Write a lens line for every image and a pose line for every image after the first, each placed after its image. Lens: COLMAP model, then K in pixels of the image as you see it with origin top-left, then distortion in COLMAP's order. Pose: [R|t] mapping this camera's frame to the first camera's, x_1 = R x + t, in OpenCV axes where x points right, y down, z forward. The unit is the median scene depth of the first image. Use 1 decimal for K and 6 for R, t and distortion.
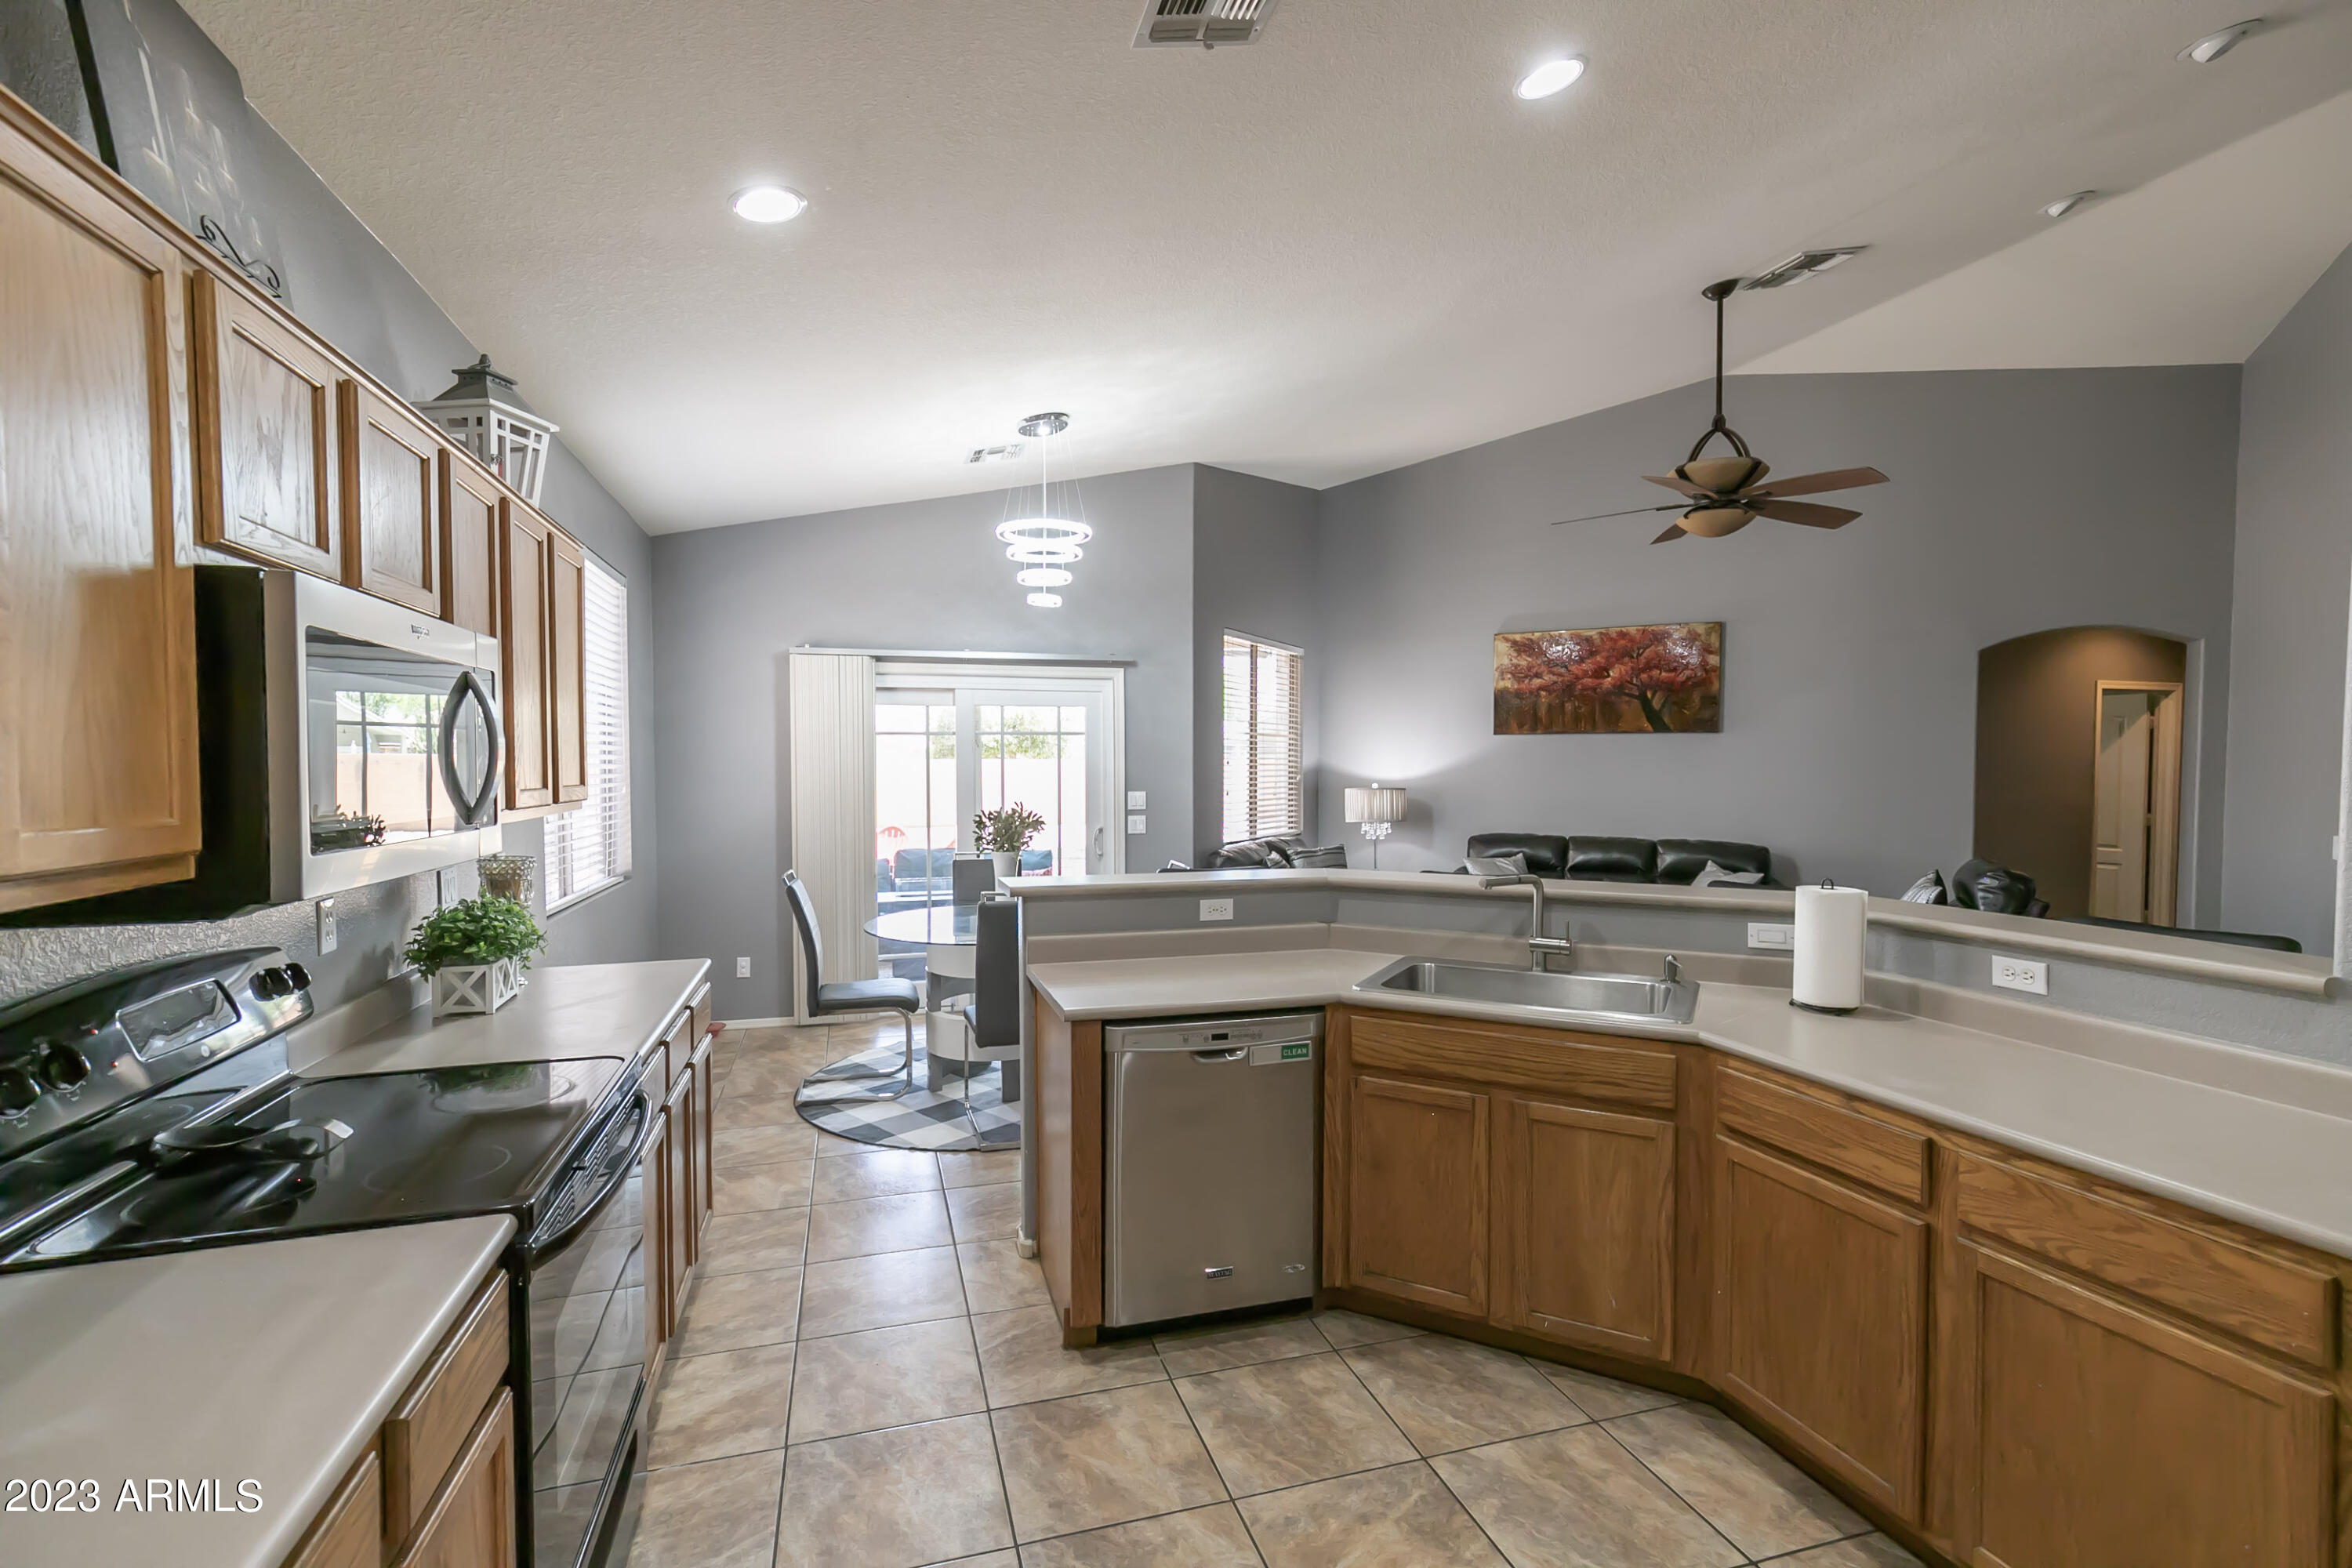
lens RADIAL K [[1046.4, 0, 1174.9], [0, 1046.4, 766.6], [0, 0, 1]] dist [0.003108, 0.000251]
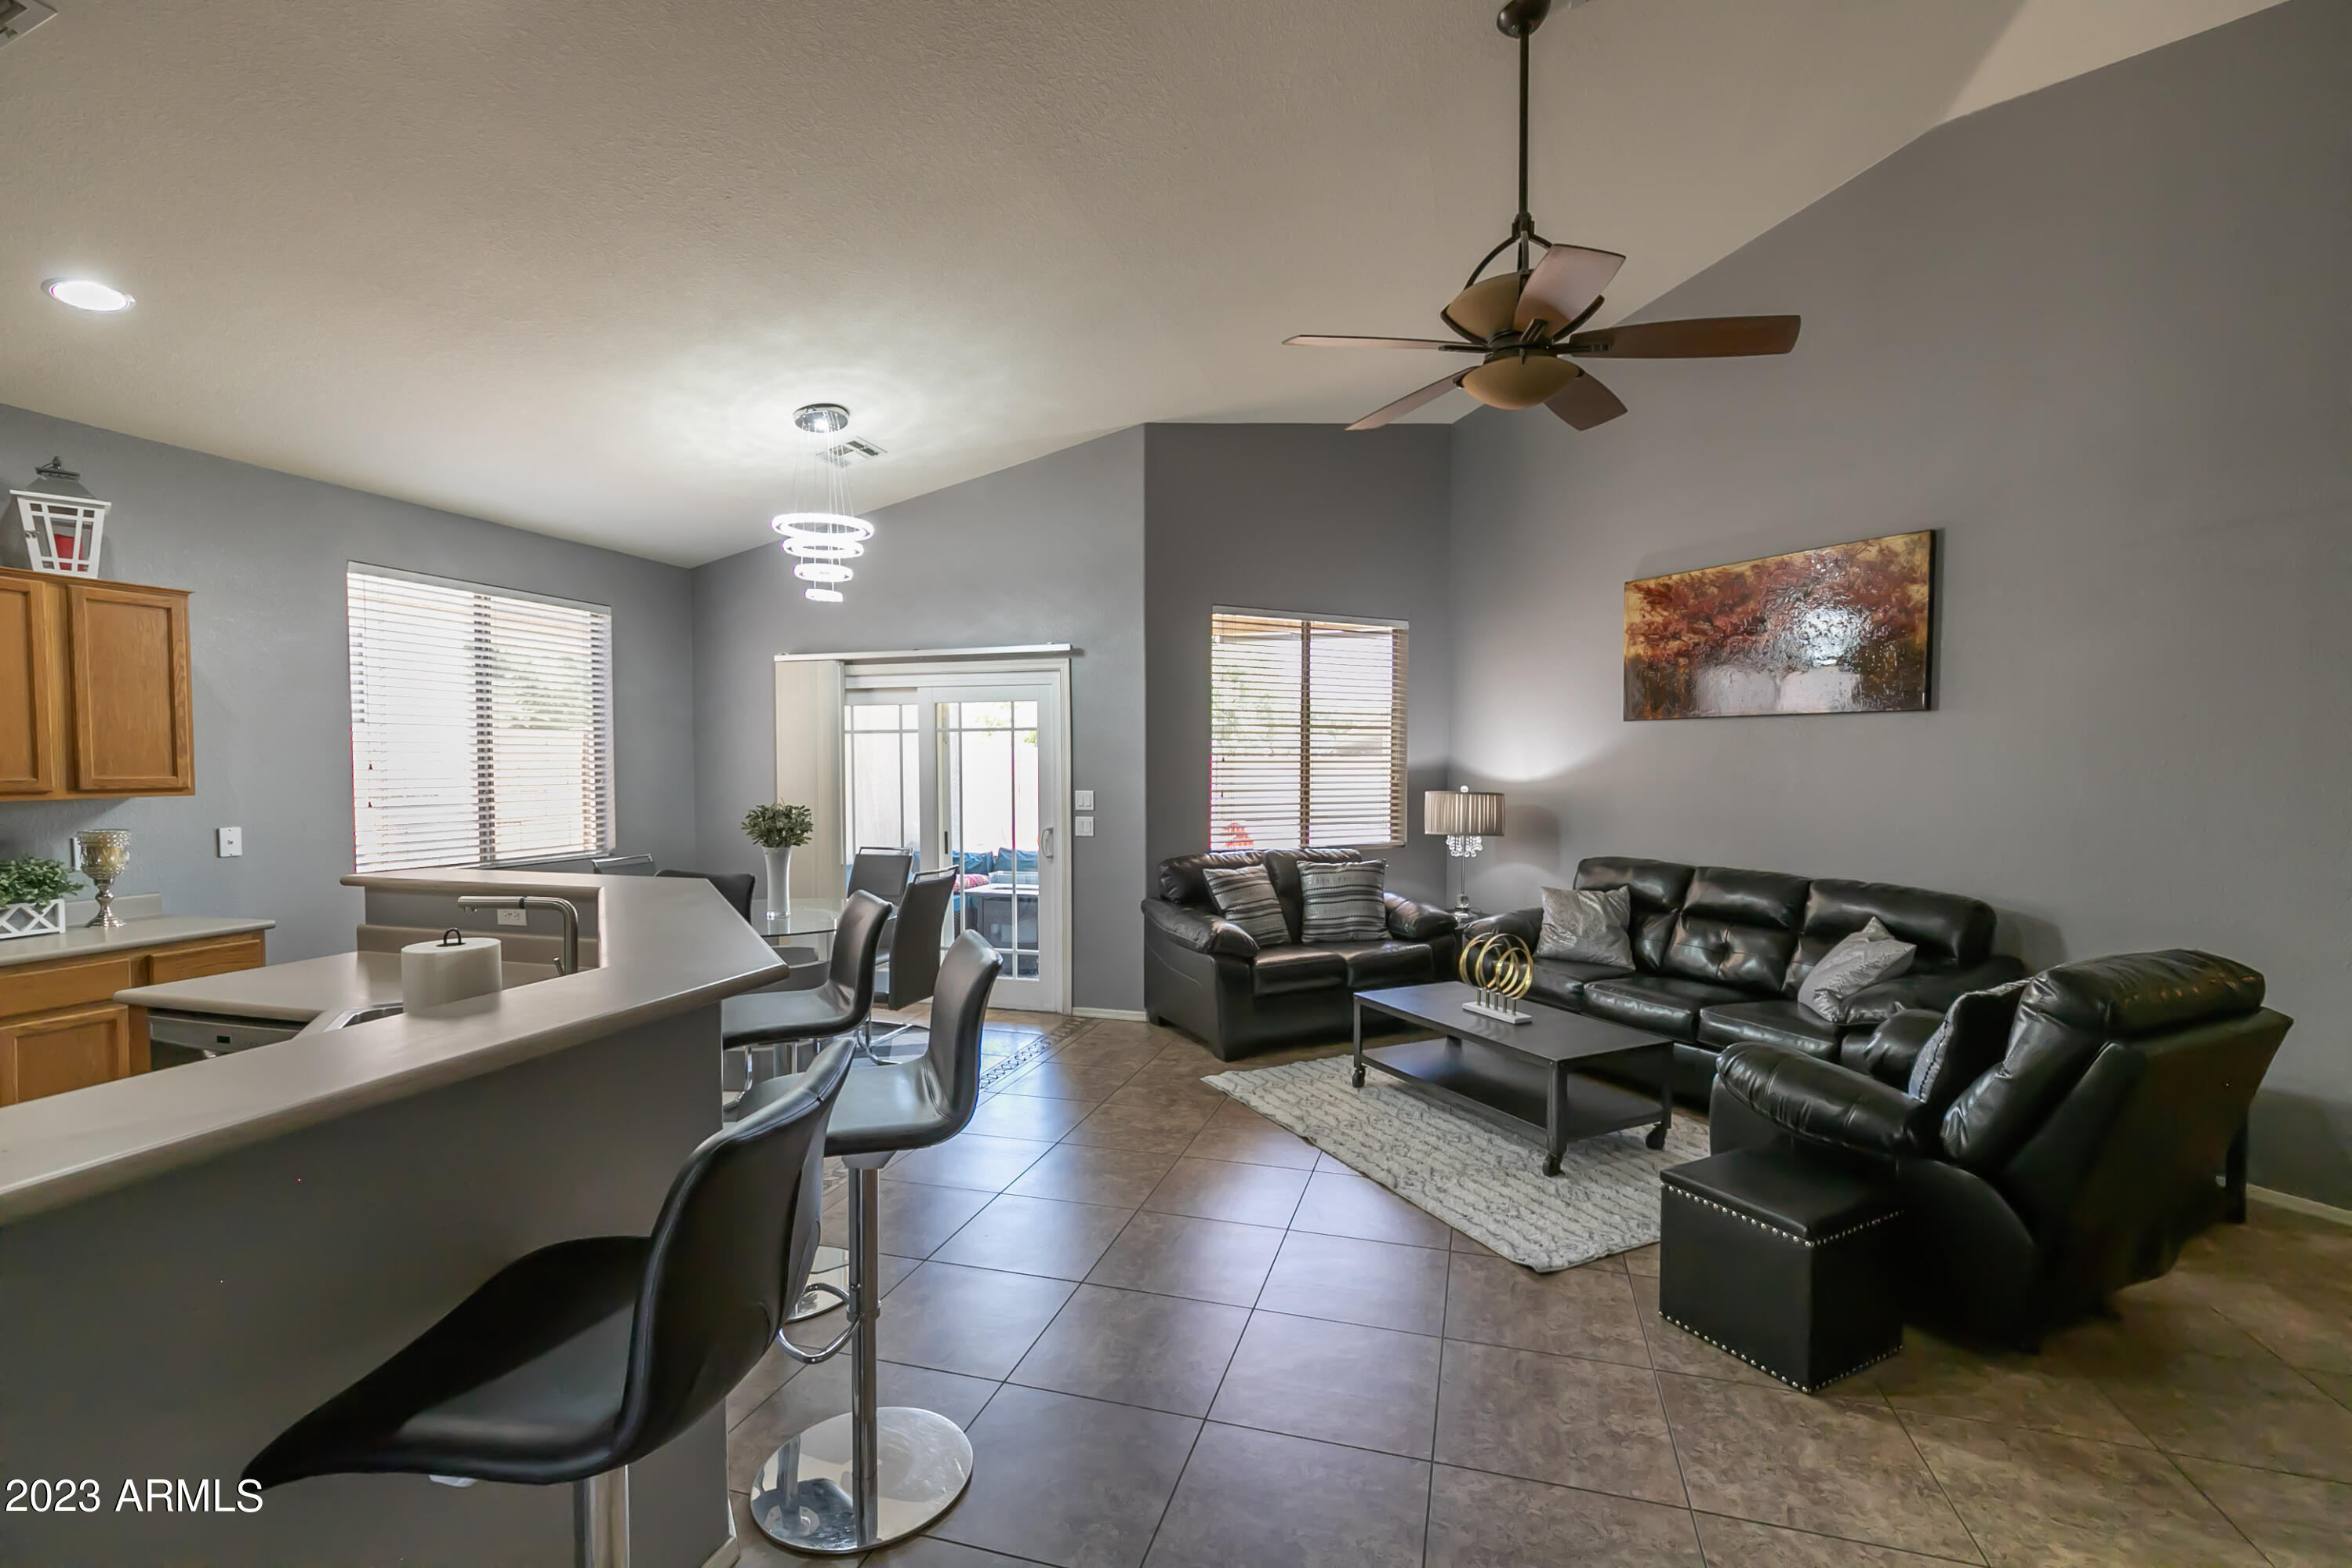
lens RADIAL K [[1055.9, 0, 1176.8], [0, 1055.9, 798.2], [0, 0, 1]] dist [0.004376, 0.004144]
pose [[0.833211, 0.019595, -0.552607, 0.586247], [-0.003196, 0.999526, 0.030623, 0.001727], [0.552945, -0.023749, 0.832879, 0.280256]]
